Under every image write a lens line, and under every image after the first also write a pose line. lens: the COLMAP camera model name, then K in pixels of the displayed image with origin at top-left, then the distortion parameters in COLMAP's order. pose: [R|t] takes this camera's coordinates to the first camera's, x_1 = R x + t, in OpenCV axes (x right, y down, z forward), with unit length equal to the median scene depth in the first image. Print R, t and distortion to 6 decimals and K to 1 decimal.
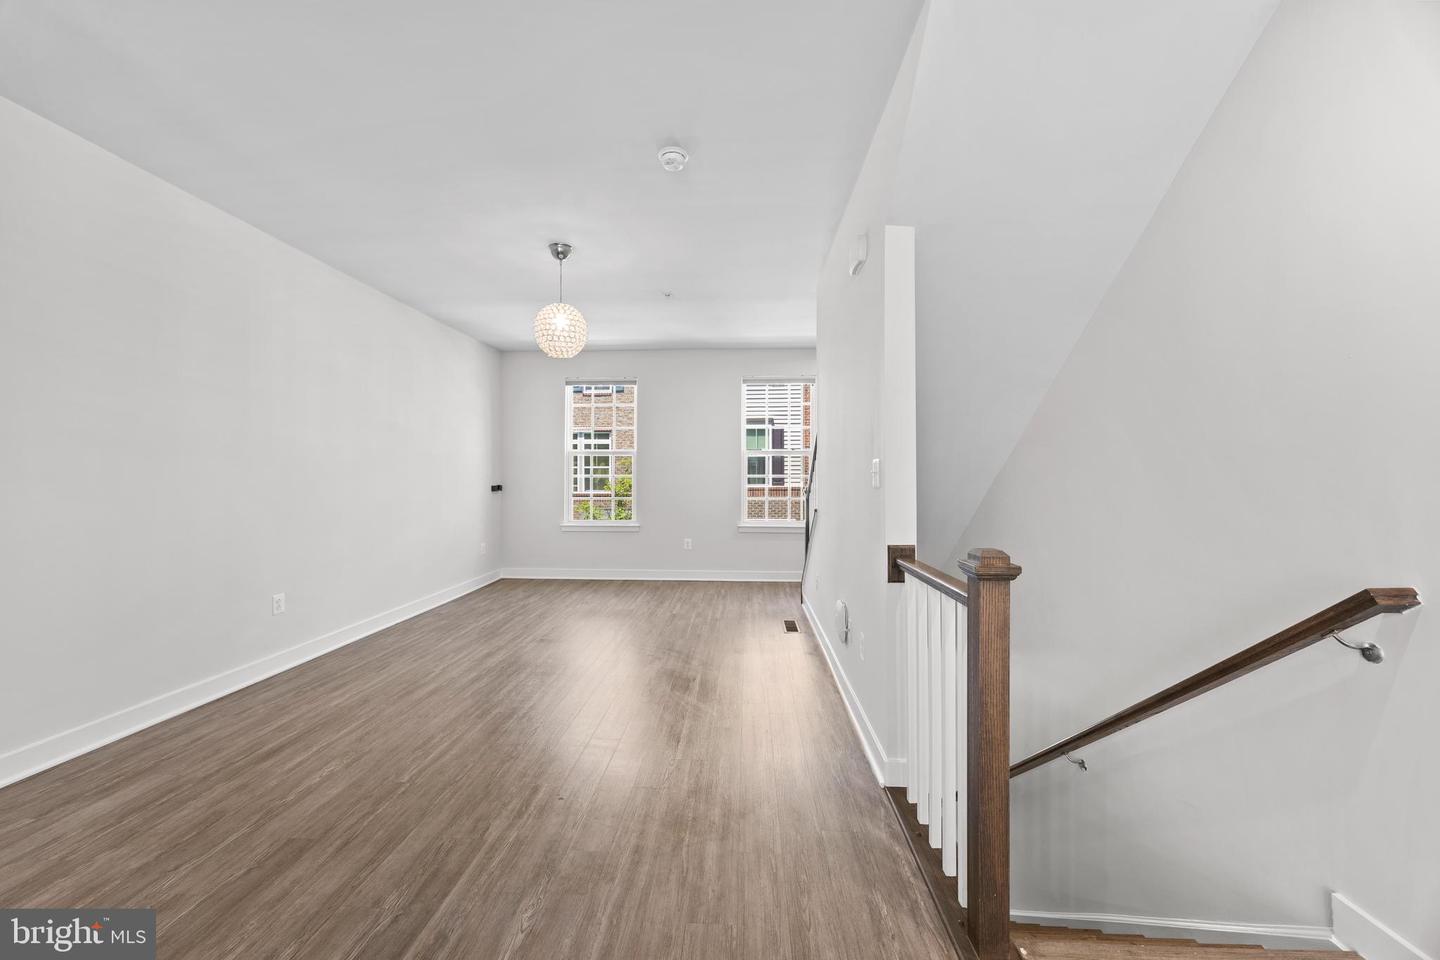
lens RADIAL K [[547.7, 0, 717.9], [0, 547.7, 477.5], [0, 0, 1]] dist [-0.002223, 0.000034]
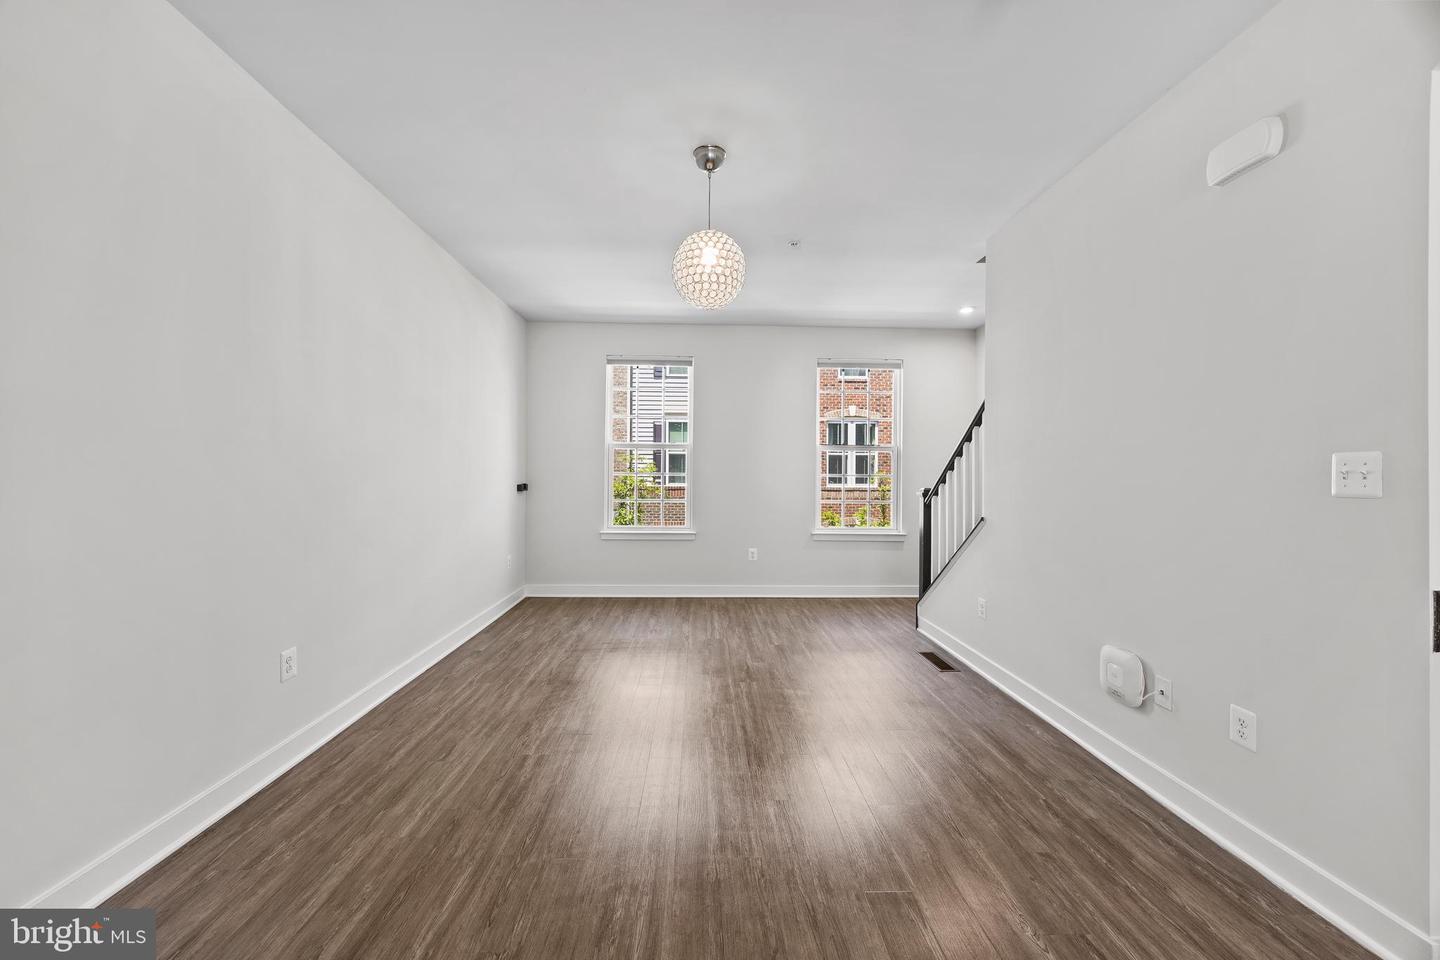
lens RADIAL K [[544.6, 0, 713.8], [0, 544.6, 479.0], [0, 0, 1]] dist [-0.004624, 0.000037]
pose [[0.995841, 0.007202, 0.090820, -0.308623], [-0.007785, 0.999951, 0.006061, -0.000708], [-0.090772, -0.006743, 0.995849, 0.262923]]
